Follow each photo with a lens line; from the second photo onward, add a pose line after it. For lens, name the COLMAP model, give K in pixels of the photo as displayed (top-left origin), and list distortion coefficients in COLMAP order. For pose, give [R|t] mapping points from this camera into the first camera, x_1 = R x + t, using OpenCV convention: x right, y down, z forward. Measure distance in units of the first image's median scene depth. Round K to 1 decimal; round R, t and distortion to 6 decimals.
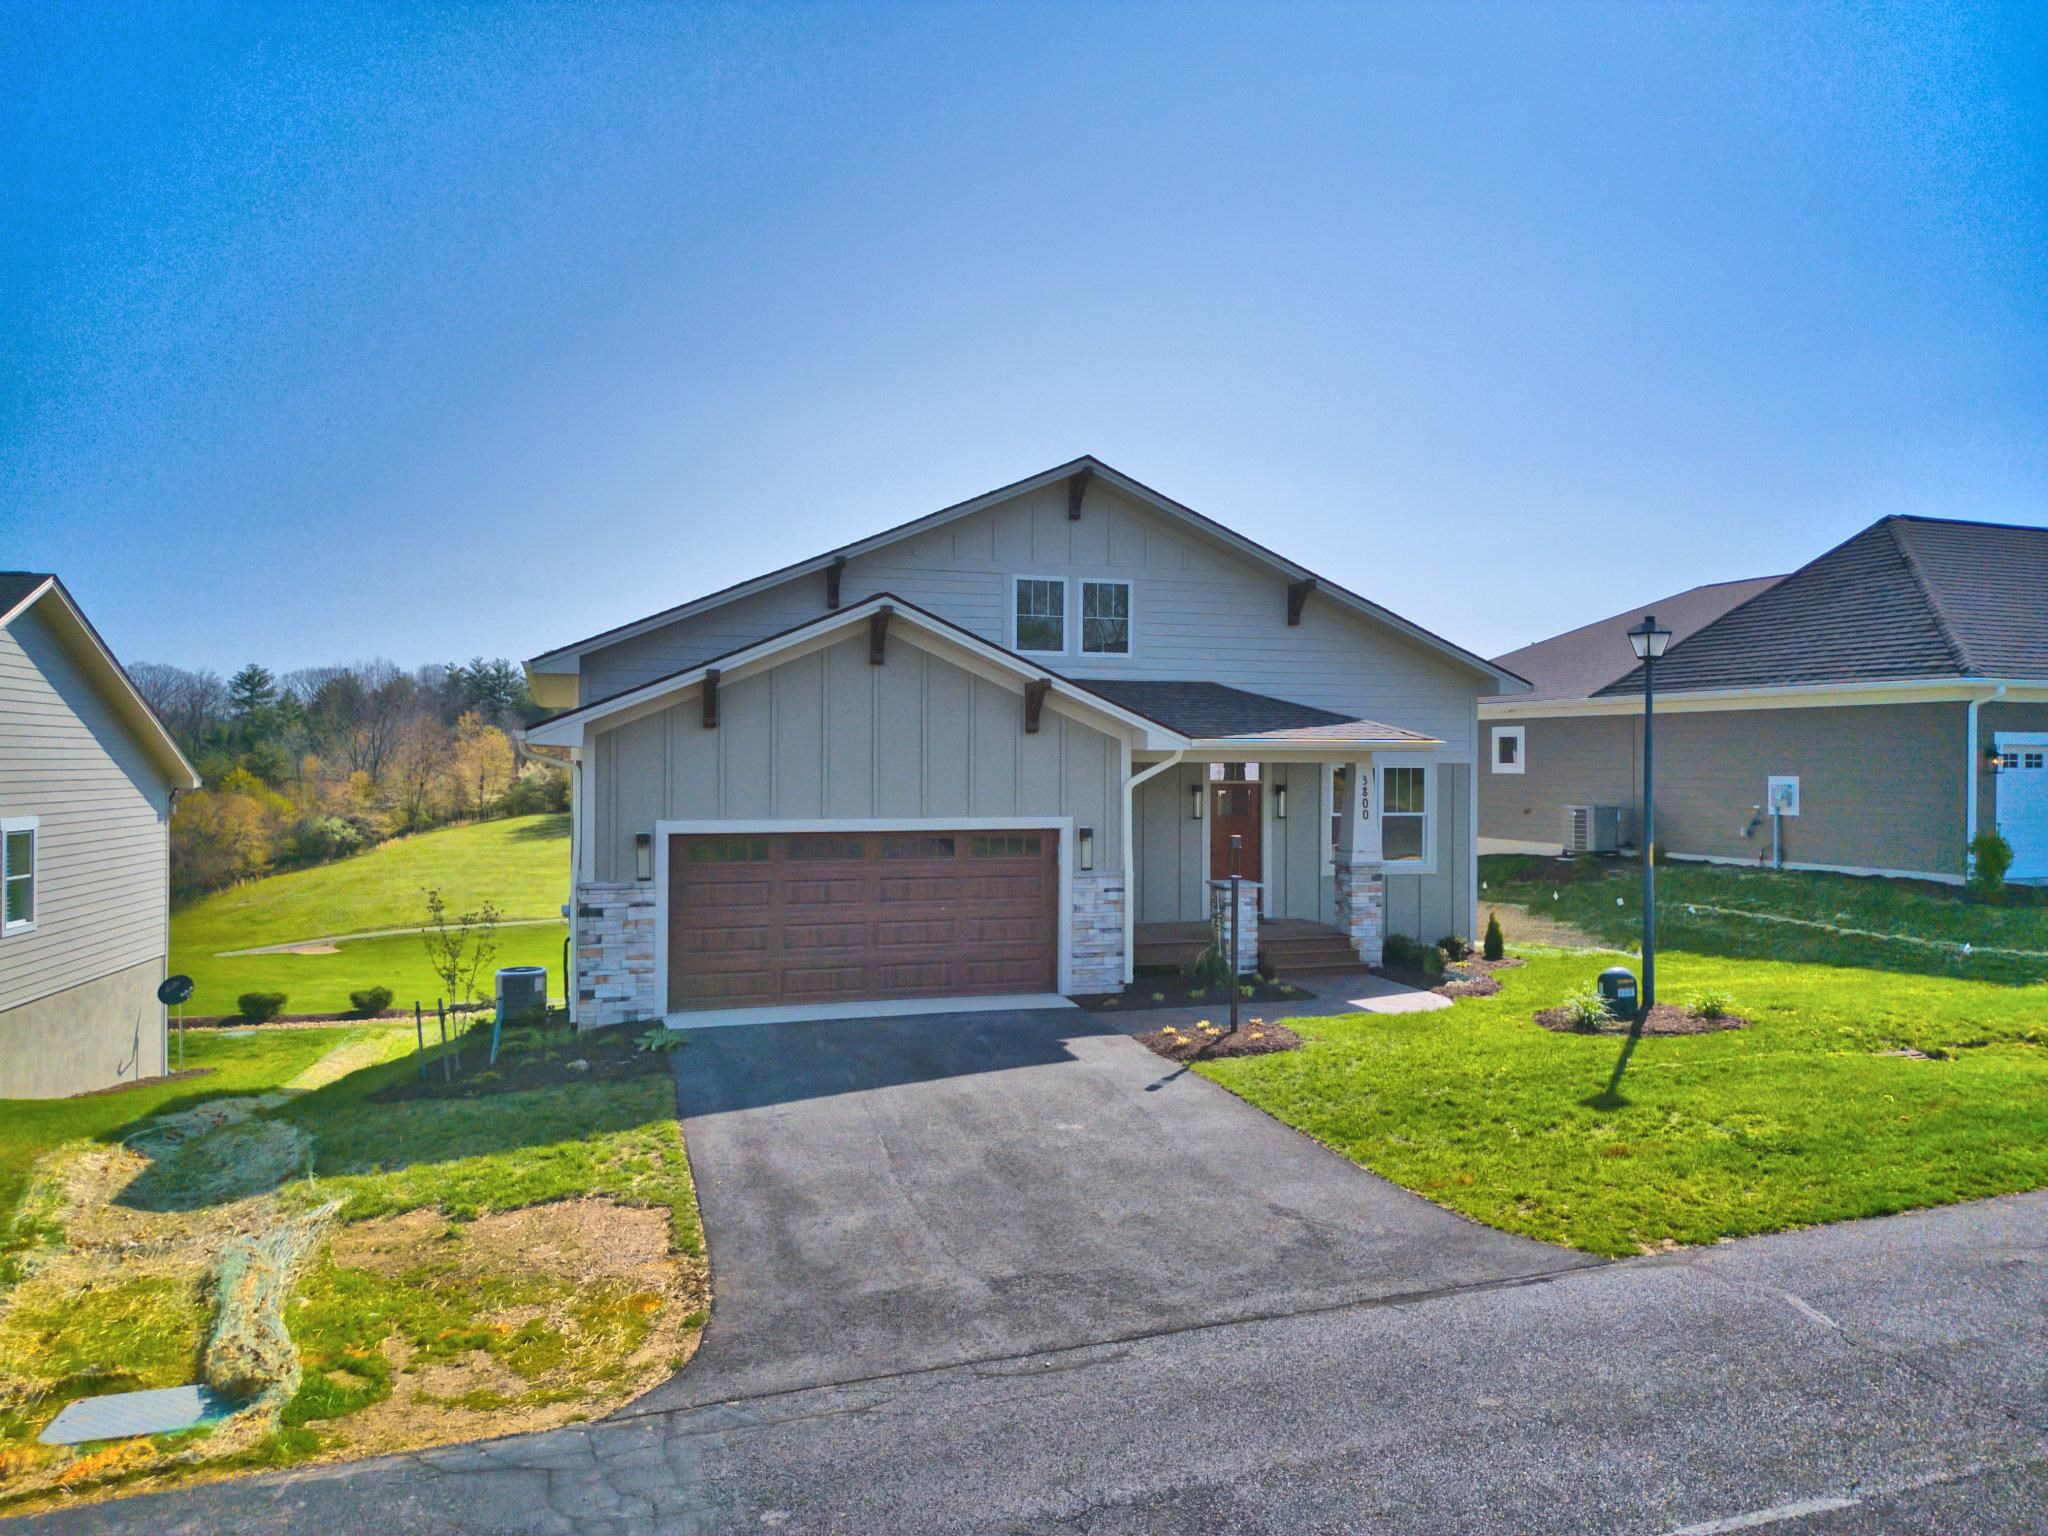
lens RADIAL K [[1437.1, 0, 1029.1], [0, 1437.1, 760.4], [0, 0, 1]] dist [0.086988, -0.096773]
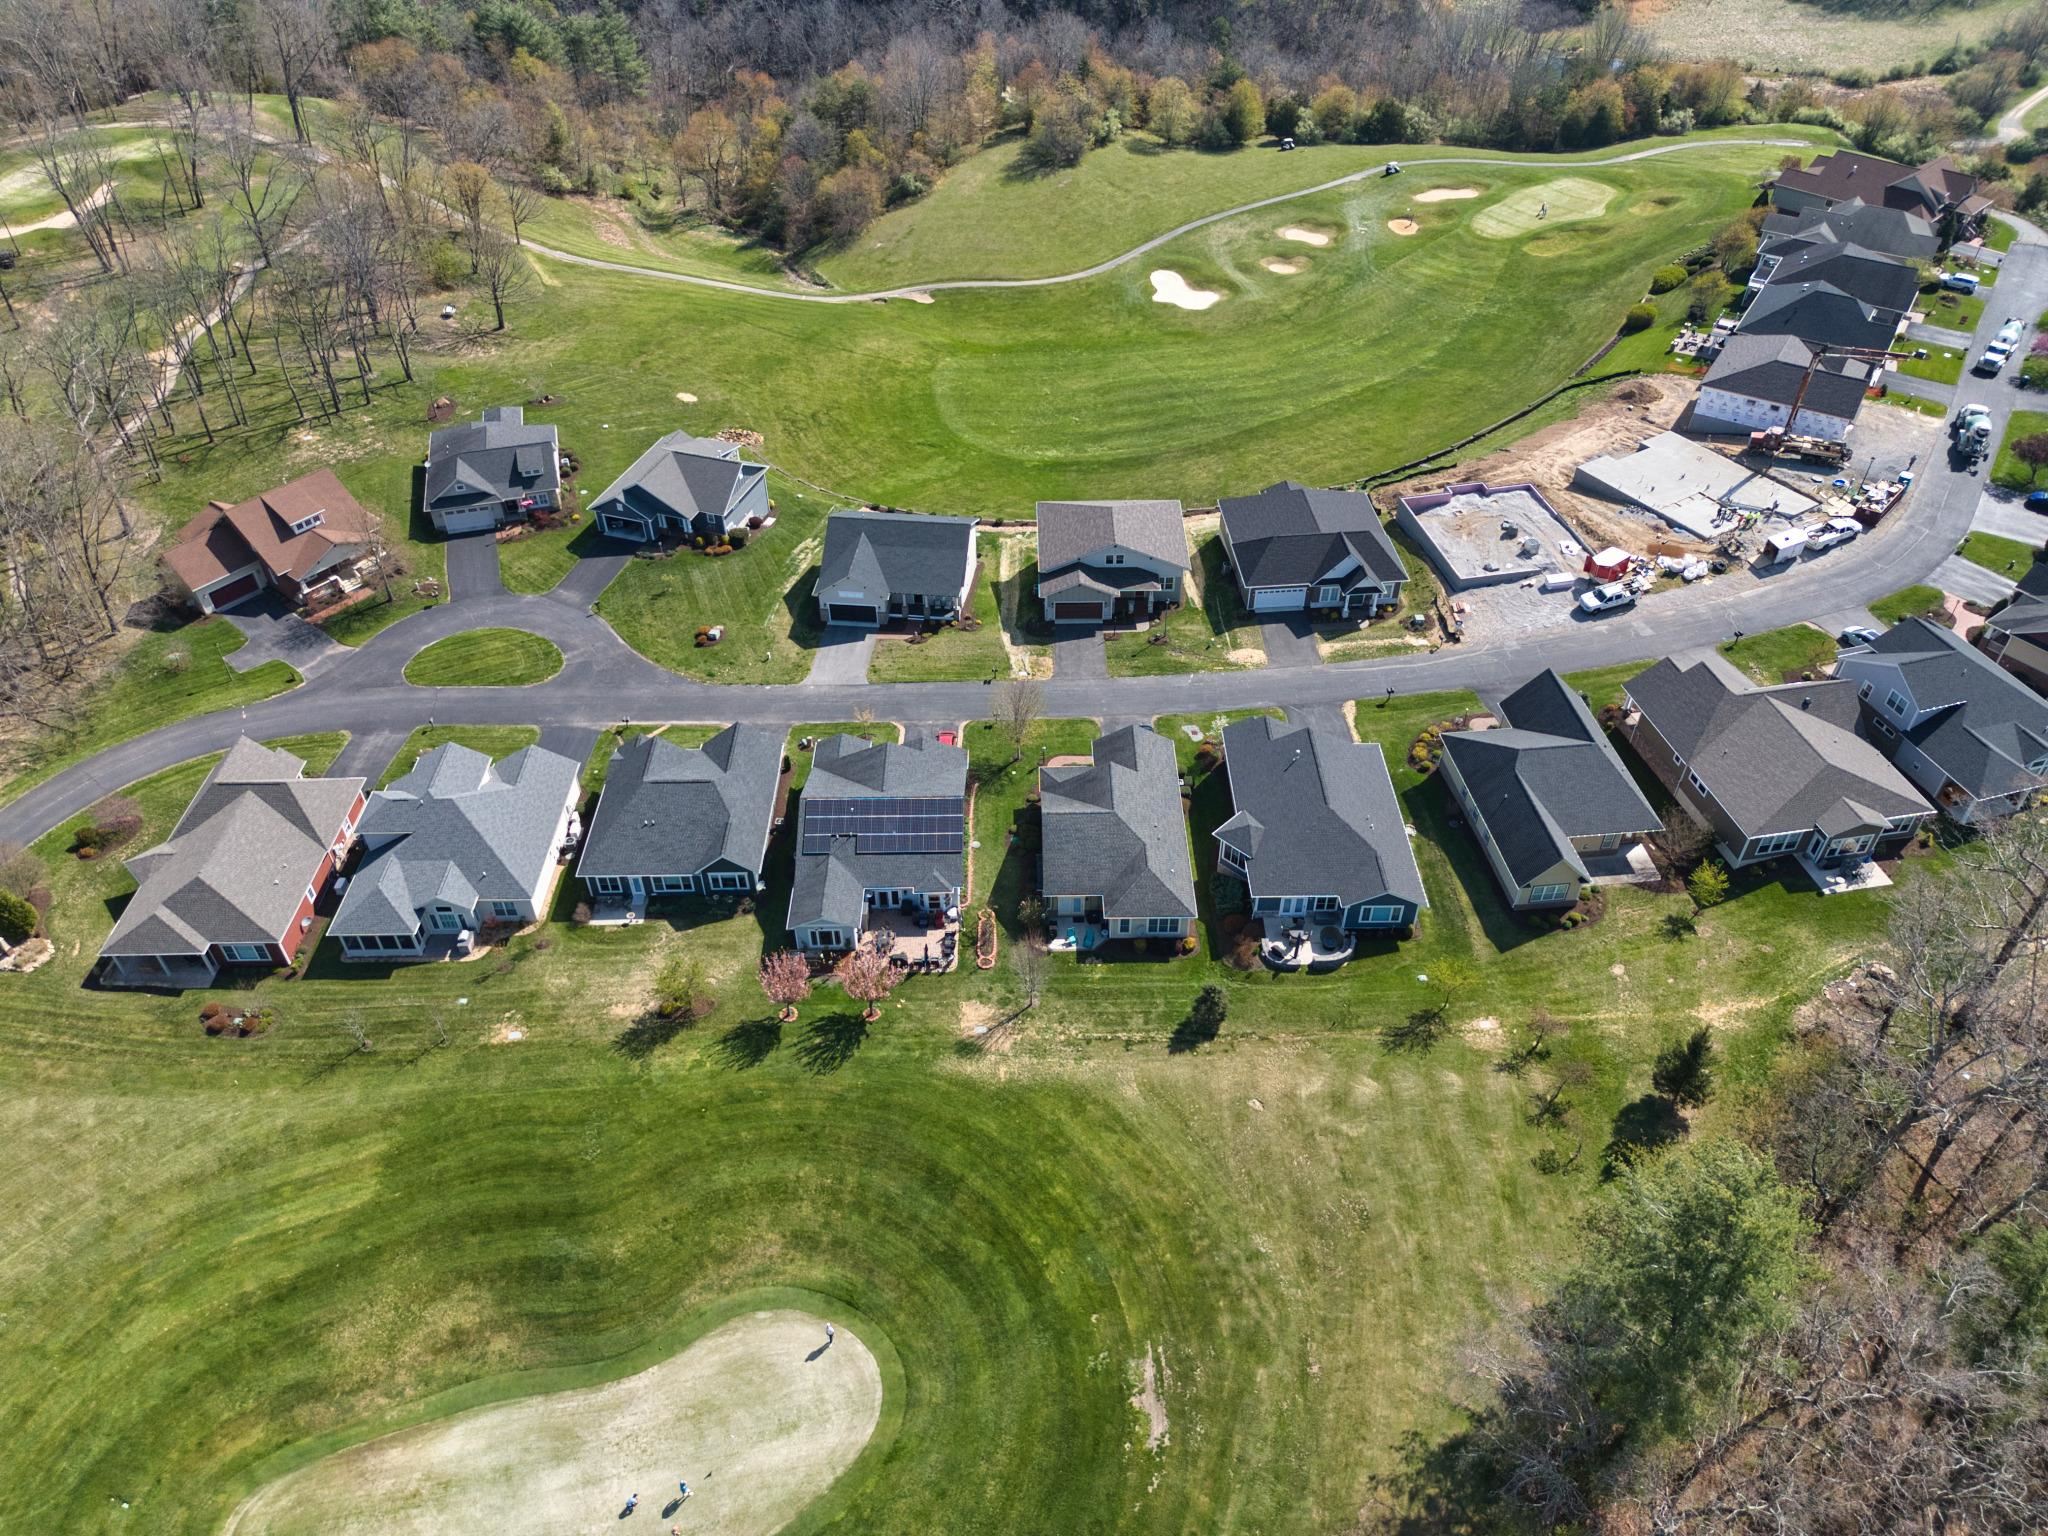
lens RADIAL K [[1439.6, 0, 1029.2], [0, 1439.6, 764.5], [0, 0, 1]] dist [0.067610, -0.062034]
pose [[0.955444, 0.188487, -0.227155, 1.601964], [0.007806, 0.753164, 0.657787, -4.498679], [0.295069, -0.630251, 0.718134, -5.393779]]
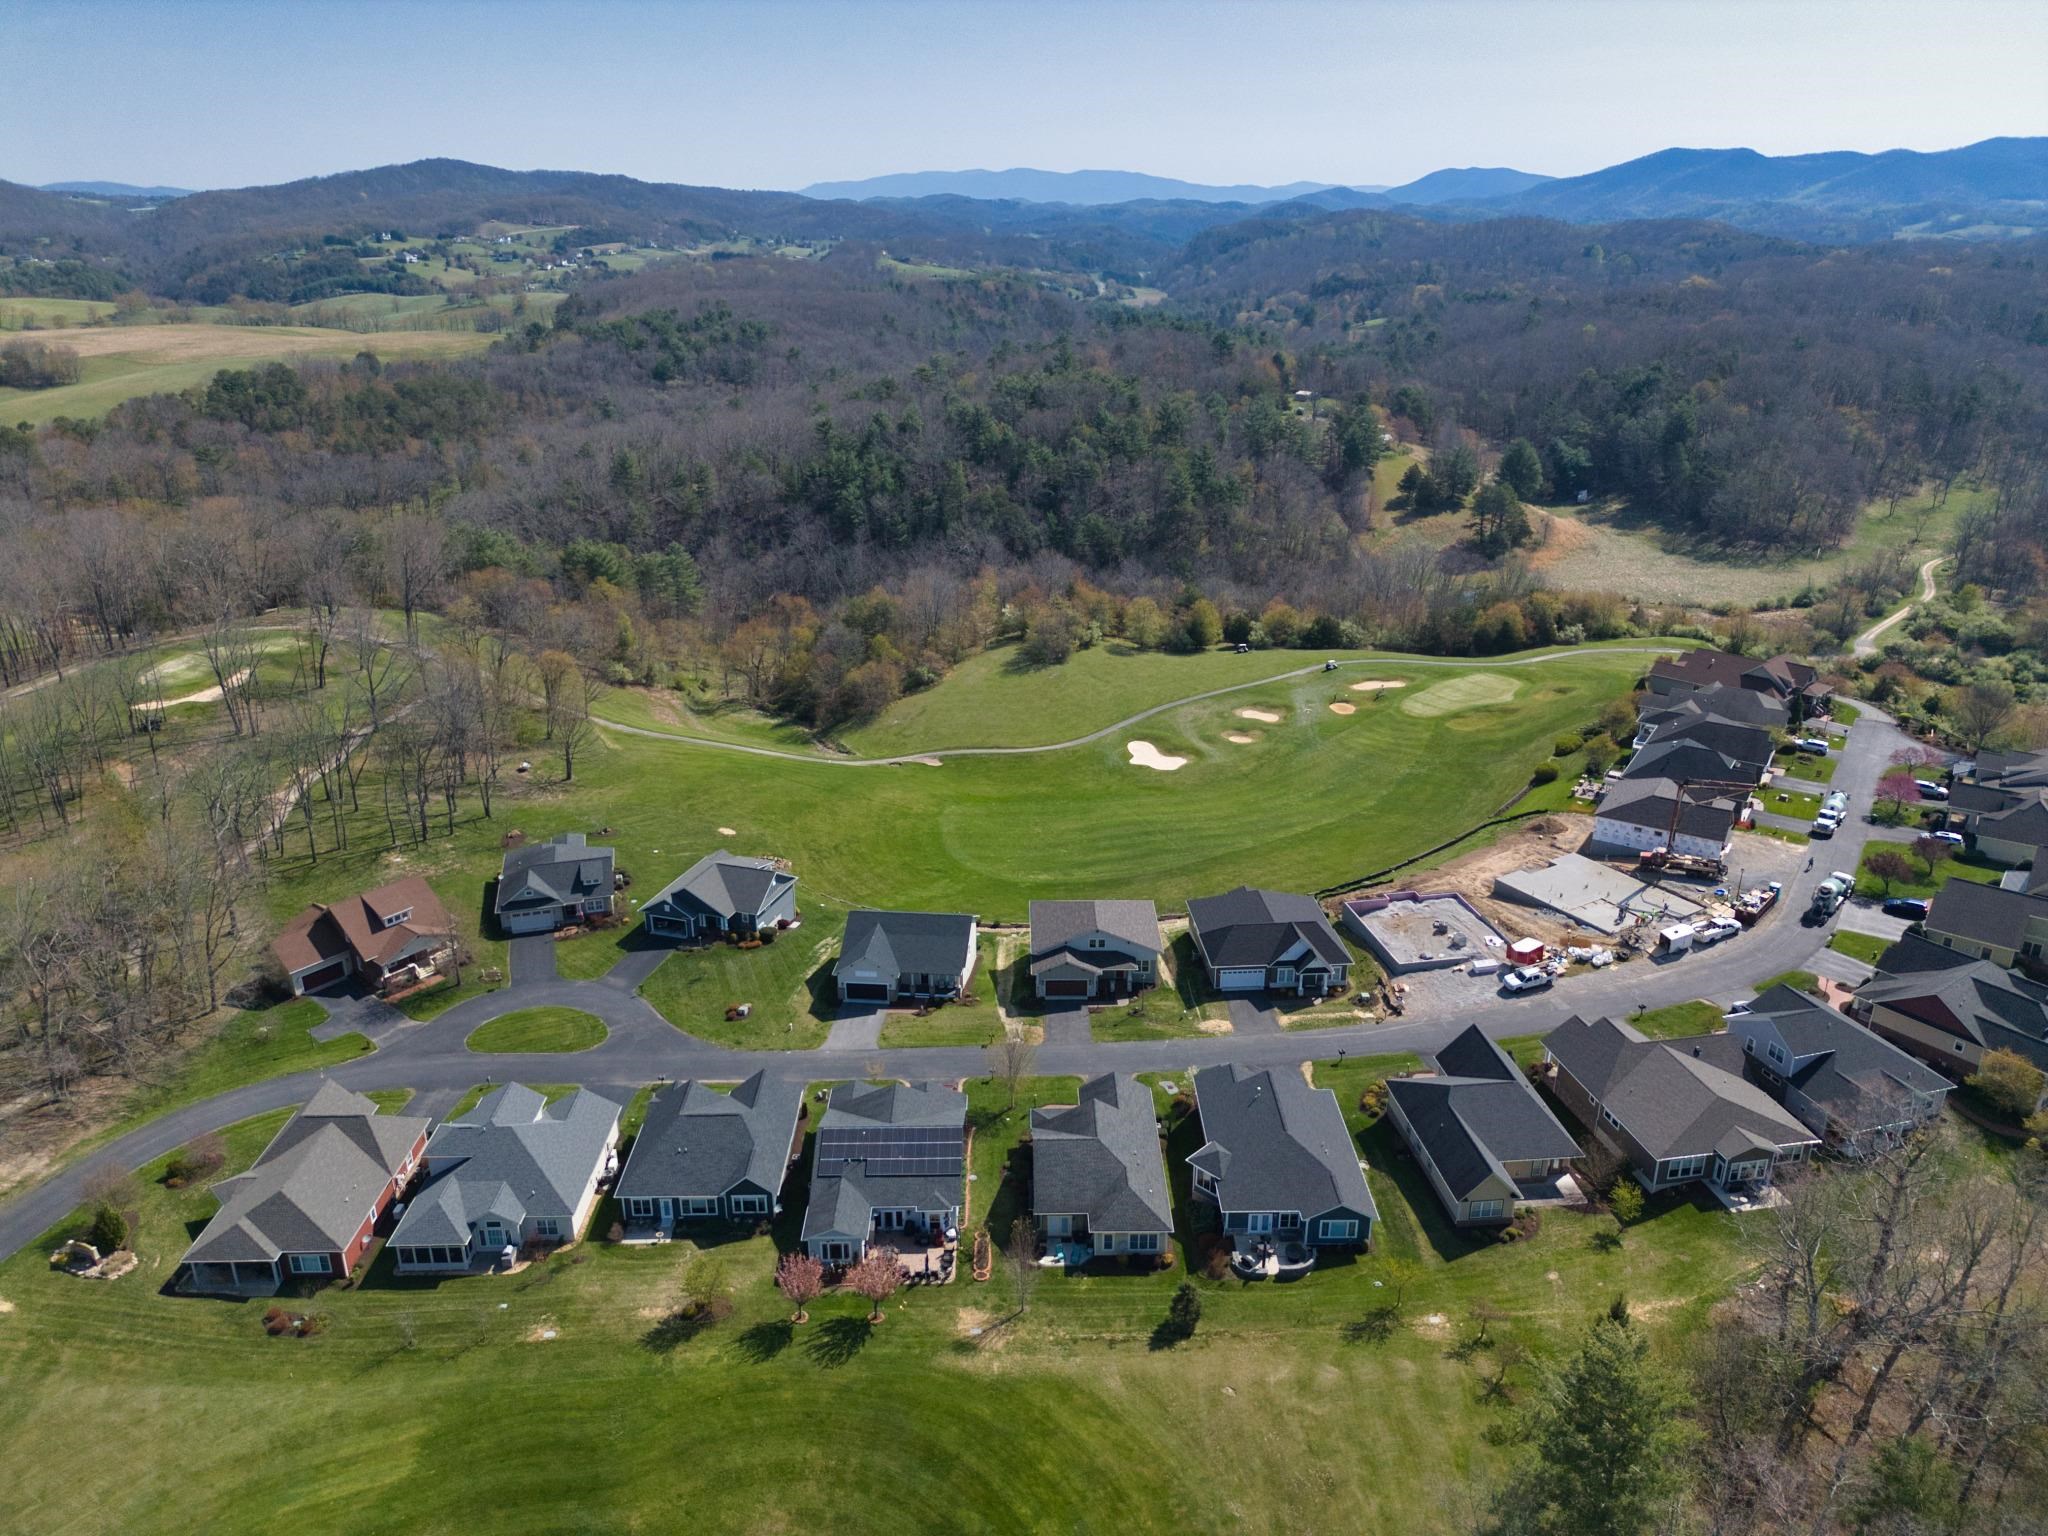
lens RADIAL K [[1439.6, 0, 1029.2], [0, 1439.6, 764.5], [0, 0, 1]] dist [0.067610, -0.062034]
pose [[0.955946, 0.103479, -0.274700, 2.011231], [0.003451, 0.931779, 0.363011, -4.496069], [0.293523, -0.347967, 0.890373, -6.689115]]
